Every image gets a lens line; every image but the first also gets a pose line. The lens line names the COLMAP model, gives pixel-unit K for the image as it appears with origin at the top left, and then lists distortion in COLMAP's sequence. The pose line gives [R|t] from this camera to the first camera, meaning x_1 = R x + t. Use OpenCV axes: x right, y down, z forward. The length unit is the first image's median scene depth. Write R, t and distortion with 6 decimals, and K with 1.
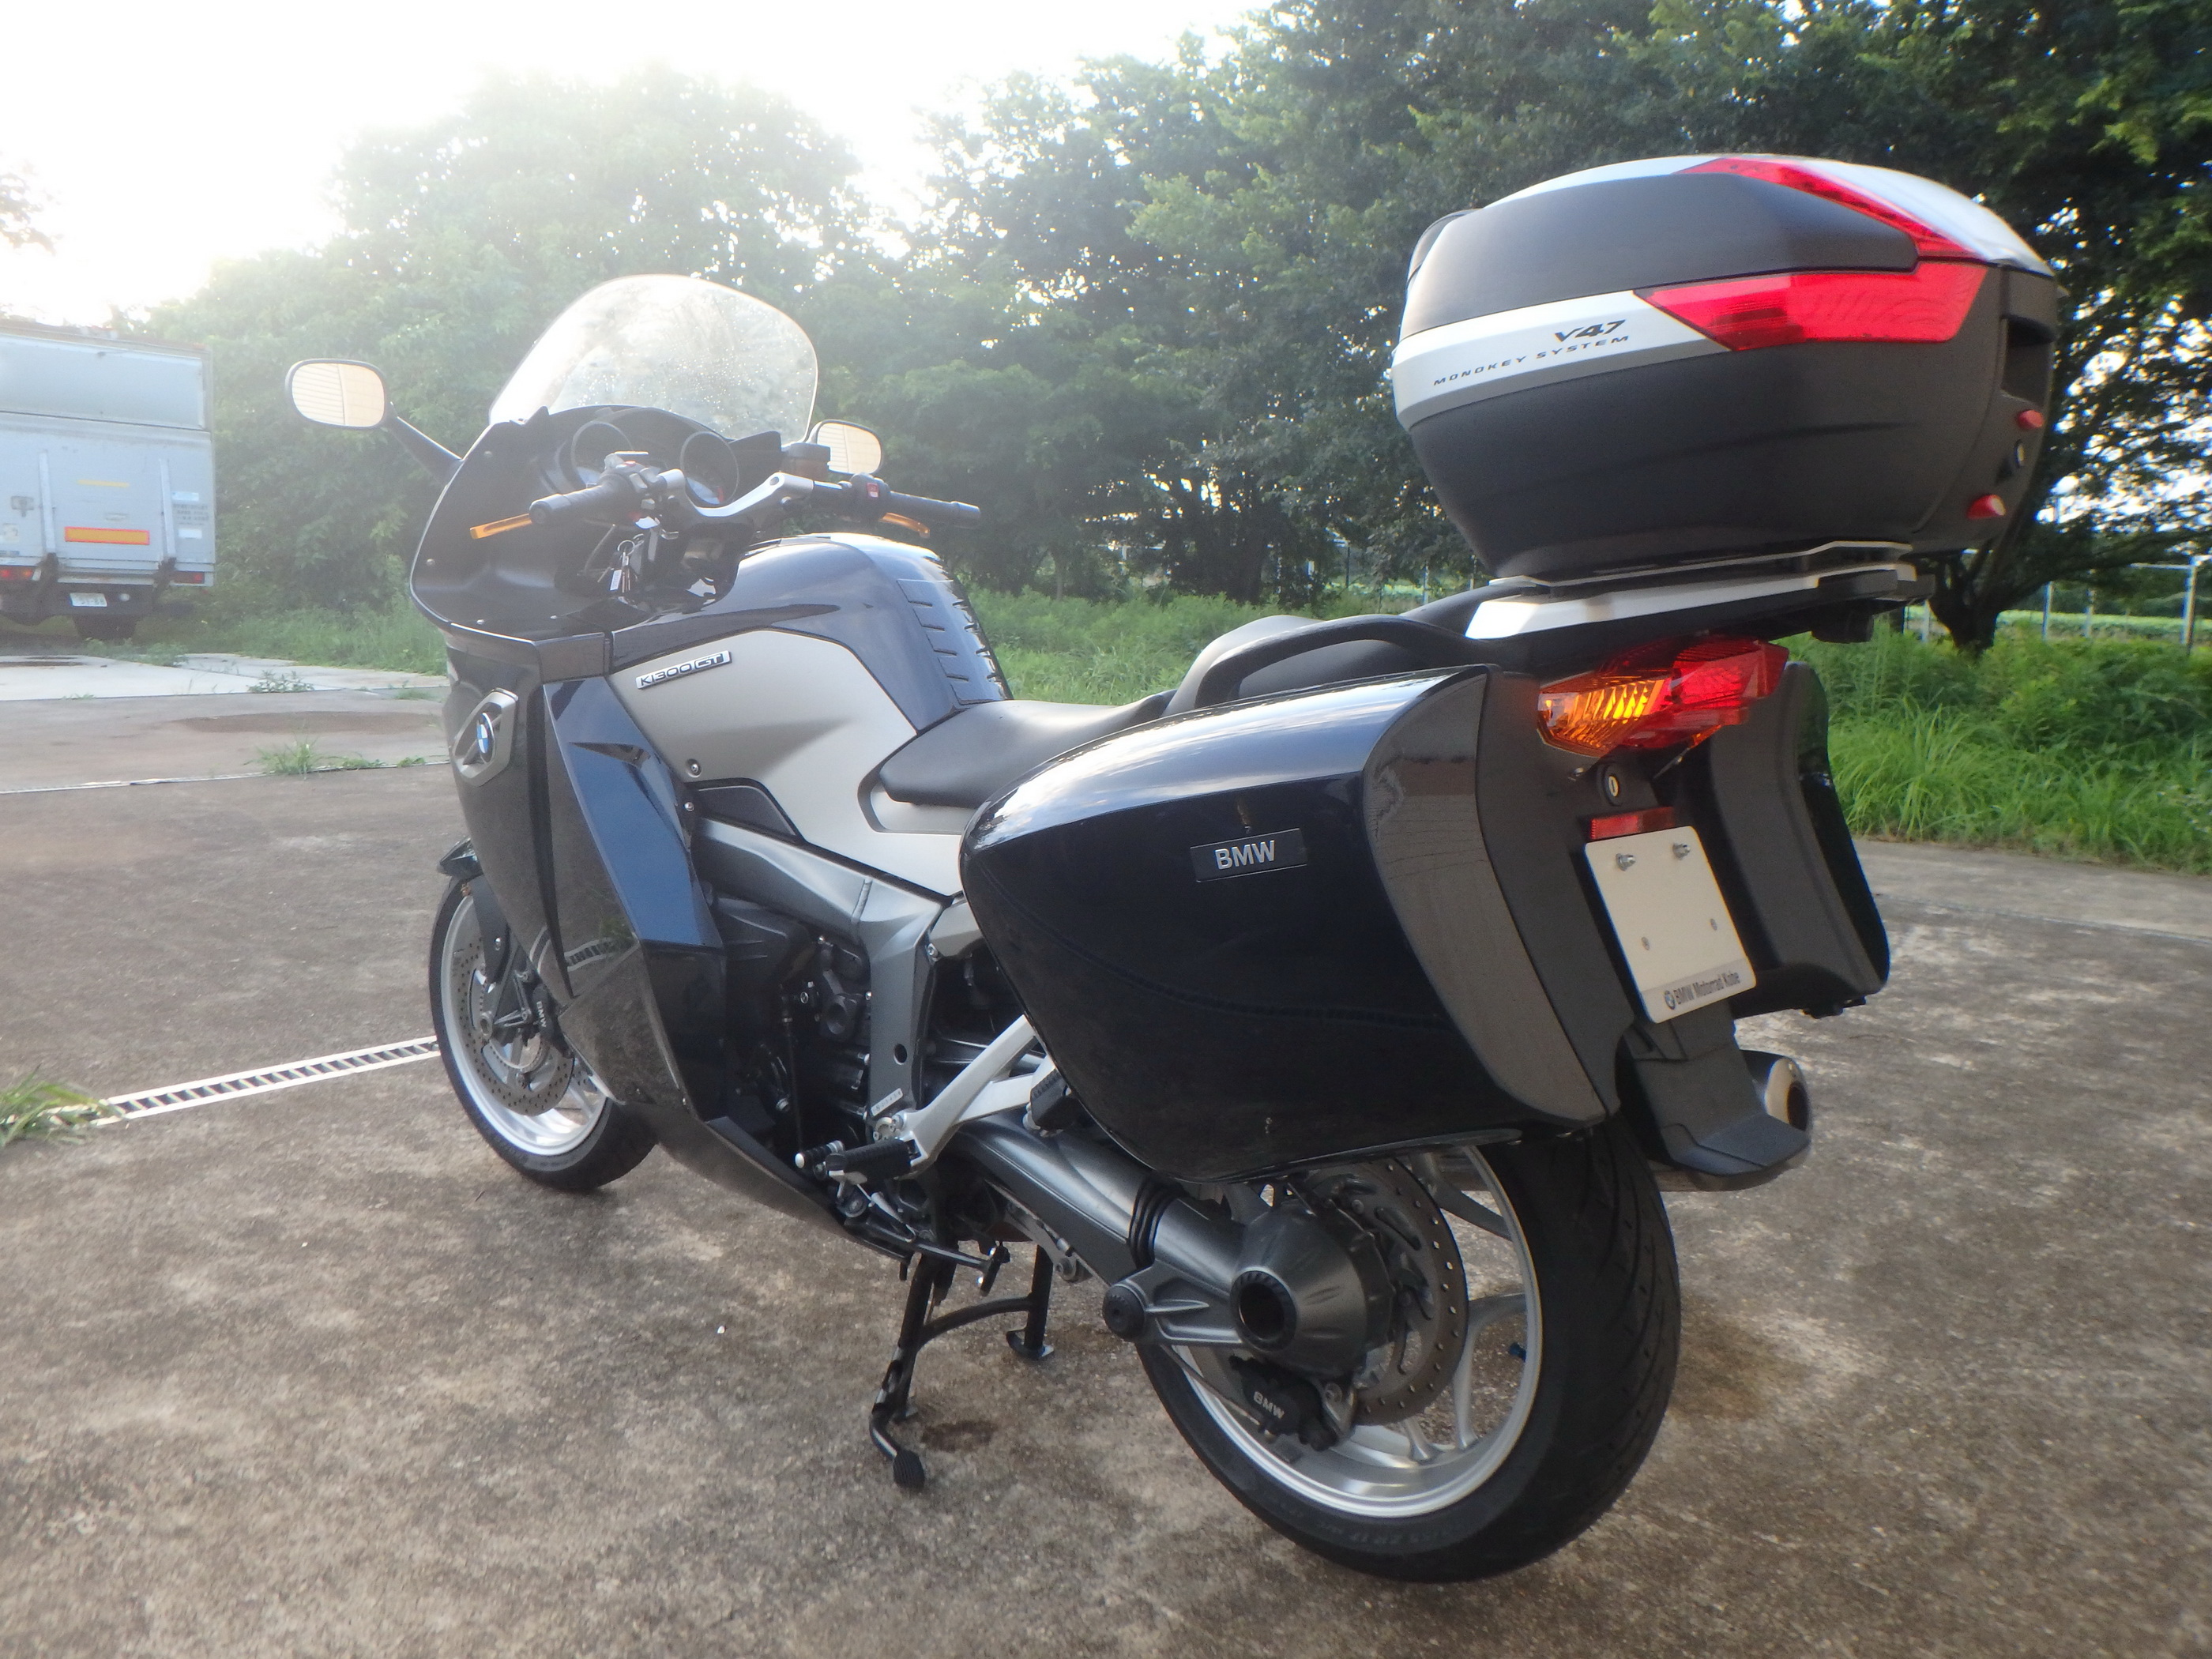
lens RADIAL K [[1684.4, 0, 1101.6], [0, 1684.4, 853.6], [0, 0, 1]] dist [-0.031523, 0.019700]
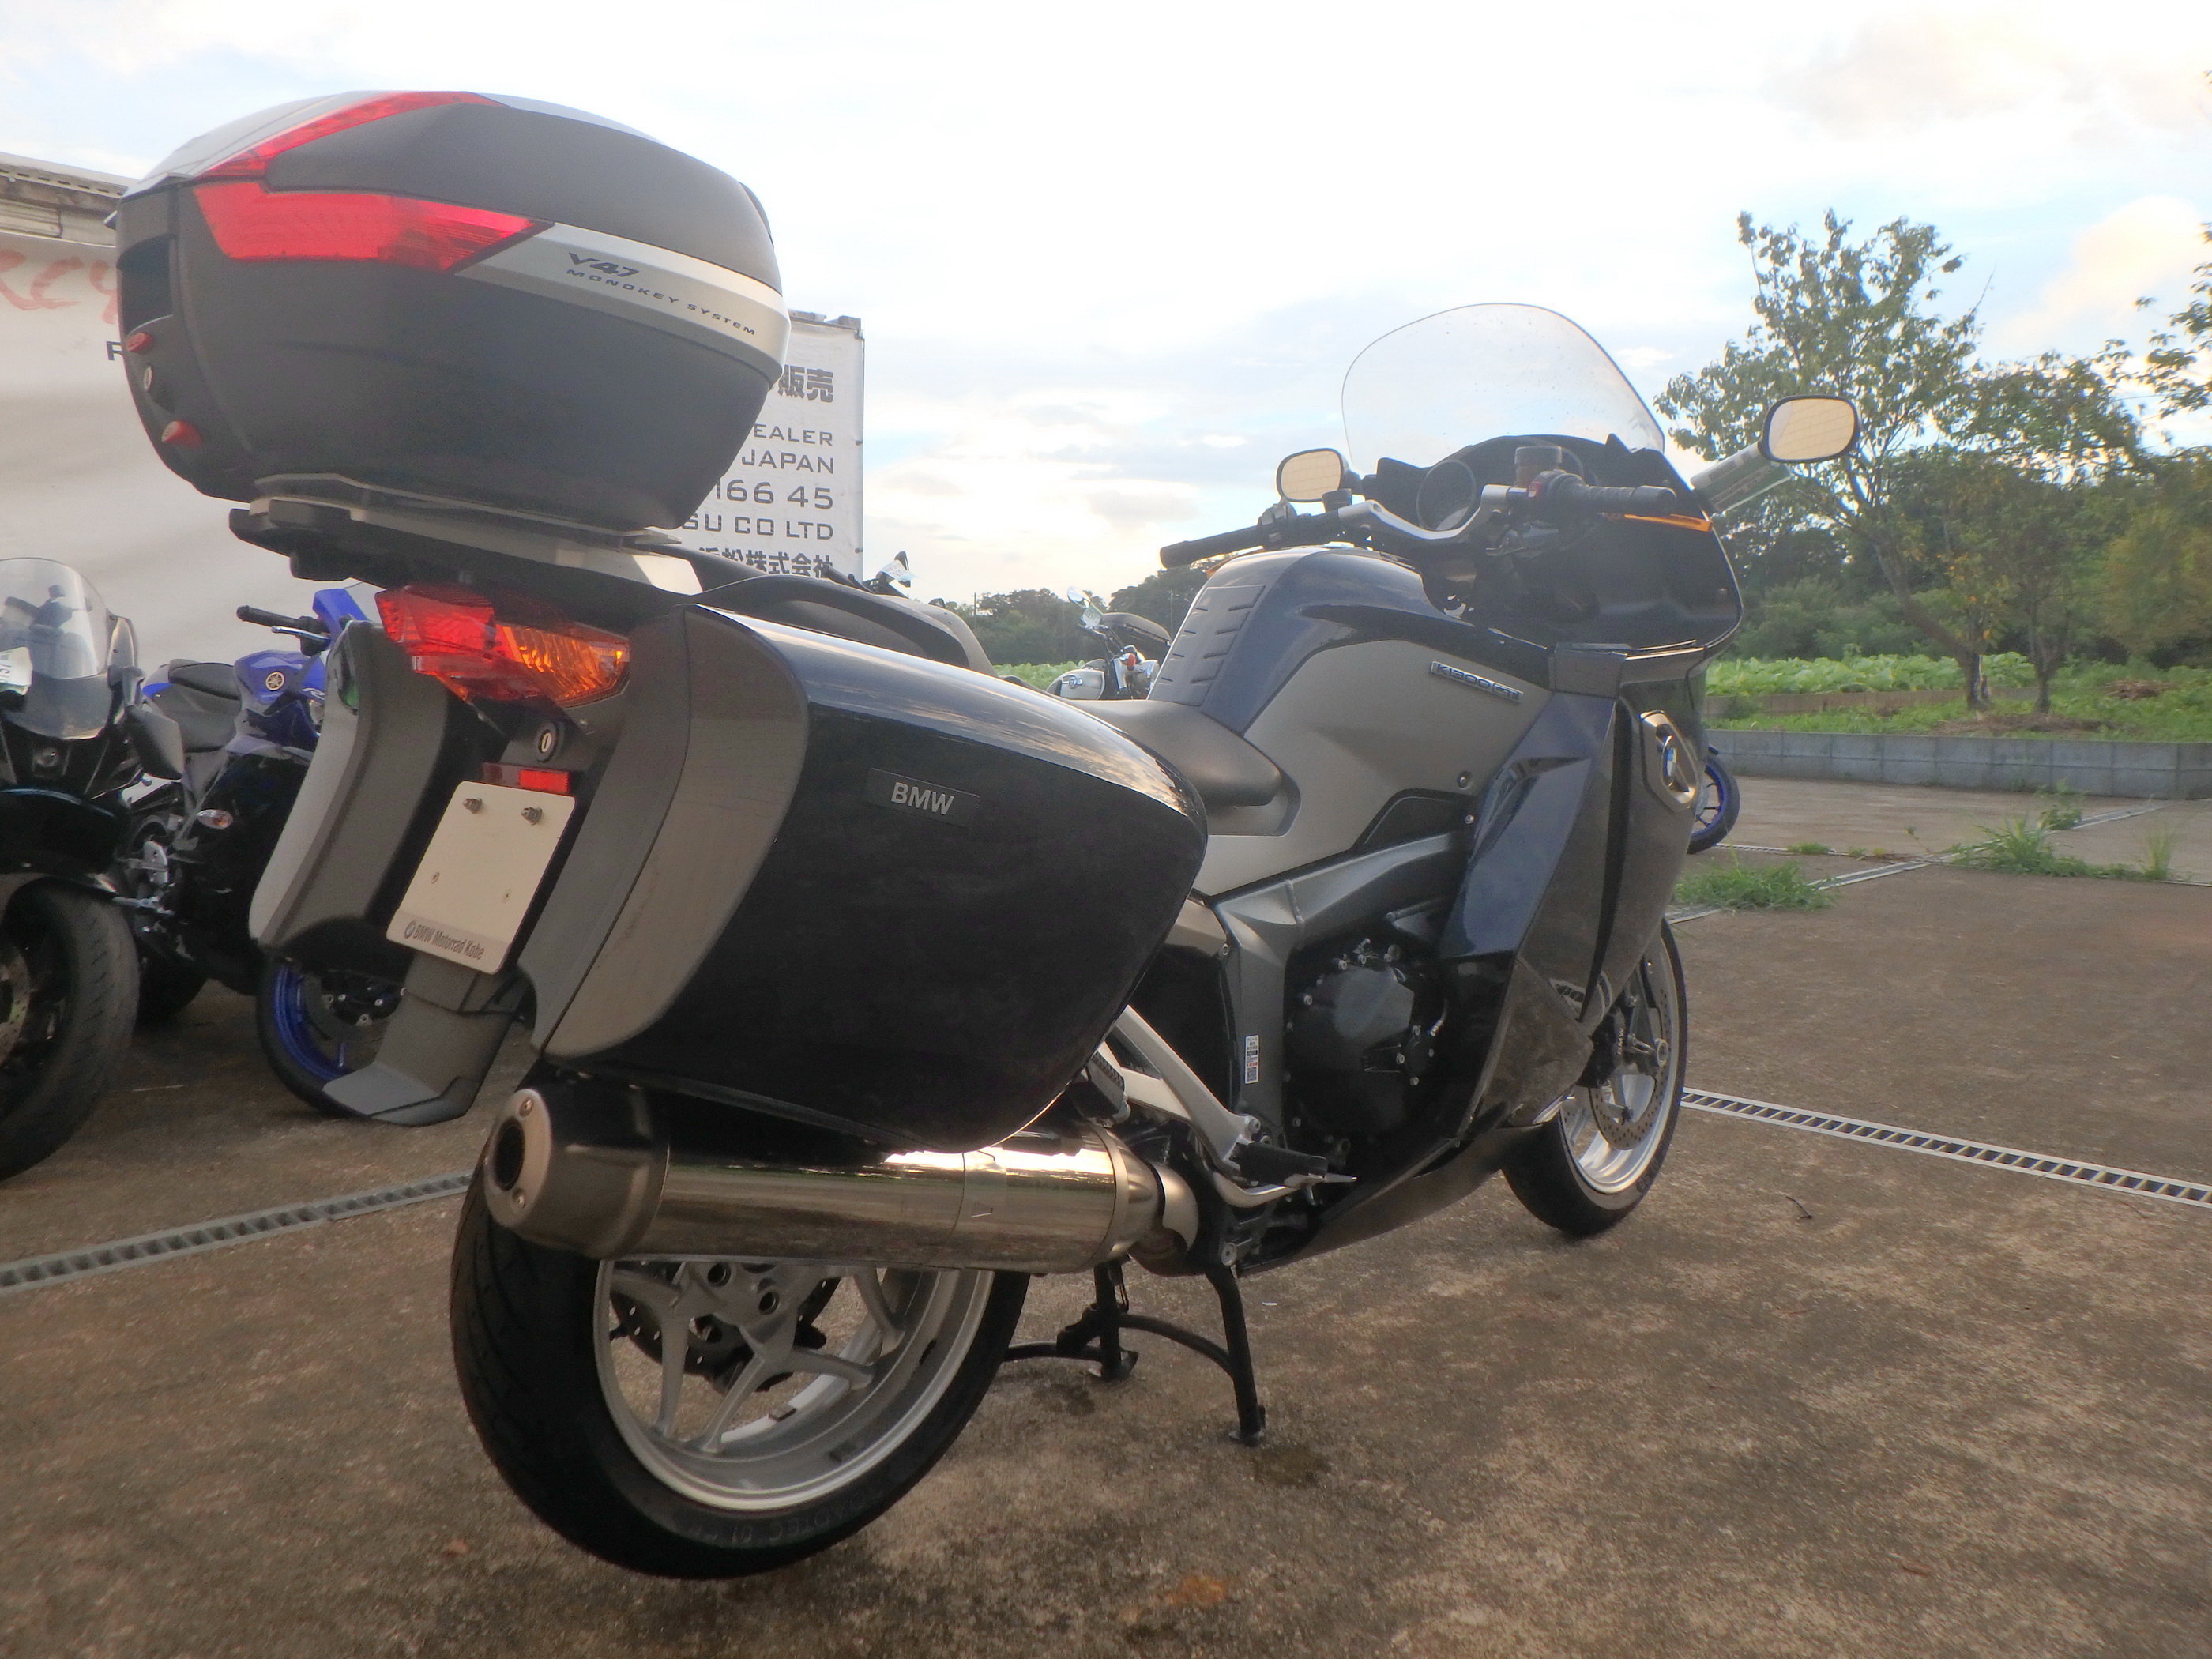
lens RADIAL K [[1684.4, 0, 1113.1], [0, 1684.4, 814.4], [0, 0, 1]] dist [-0.031523, 0.019700]
pose [[-0.070923, 0.052369, -0.996106, 0.929499], [-0.162534, 0.984668, 0.063340, -0.084472], [0.984151, 0.166393, -0.061324, 1.018574]]
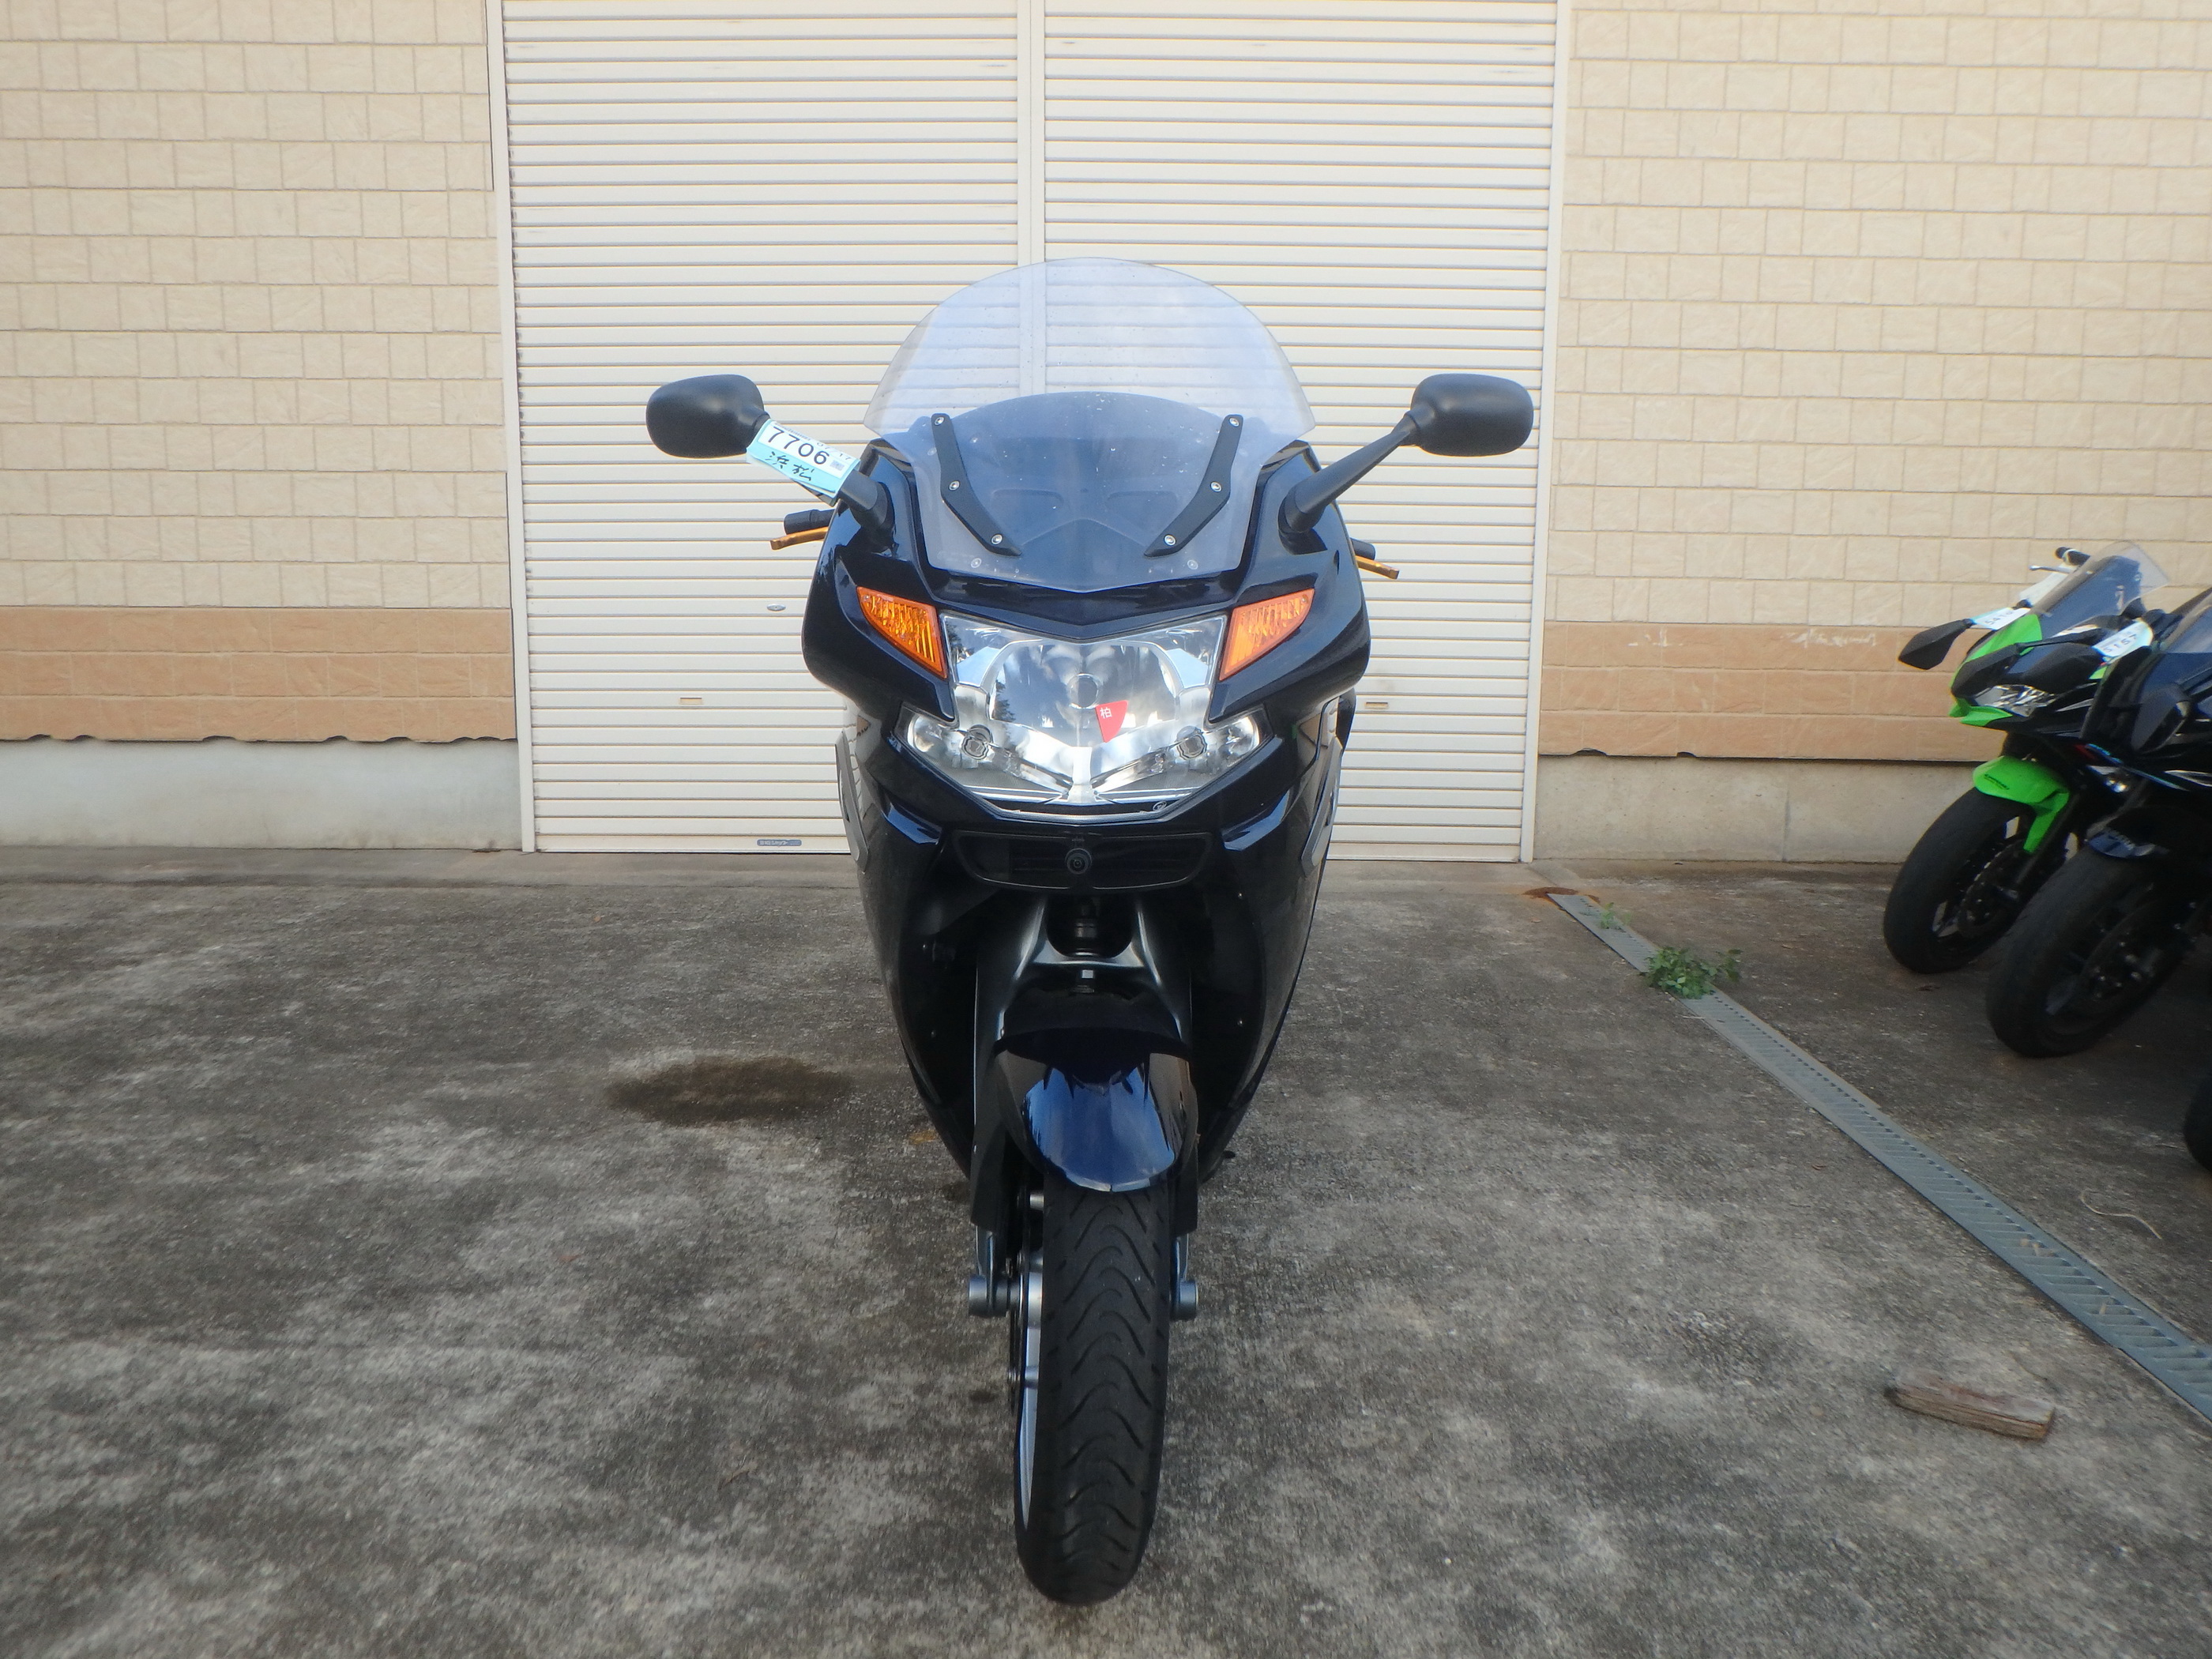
lens RADIAL K [[1684.4, 0, 1088.9], [0, 1684.4, 824.8], [0, 0, 1]] dist [-0.031523, 0.019700]
pose [[-0.655035, -0.167264, 0.736853, -1.058646], [0.090657, 0.950749, 0.296408, -0.377113], [-0.750141, 0.260958, -0.607610, 1.819891]]
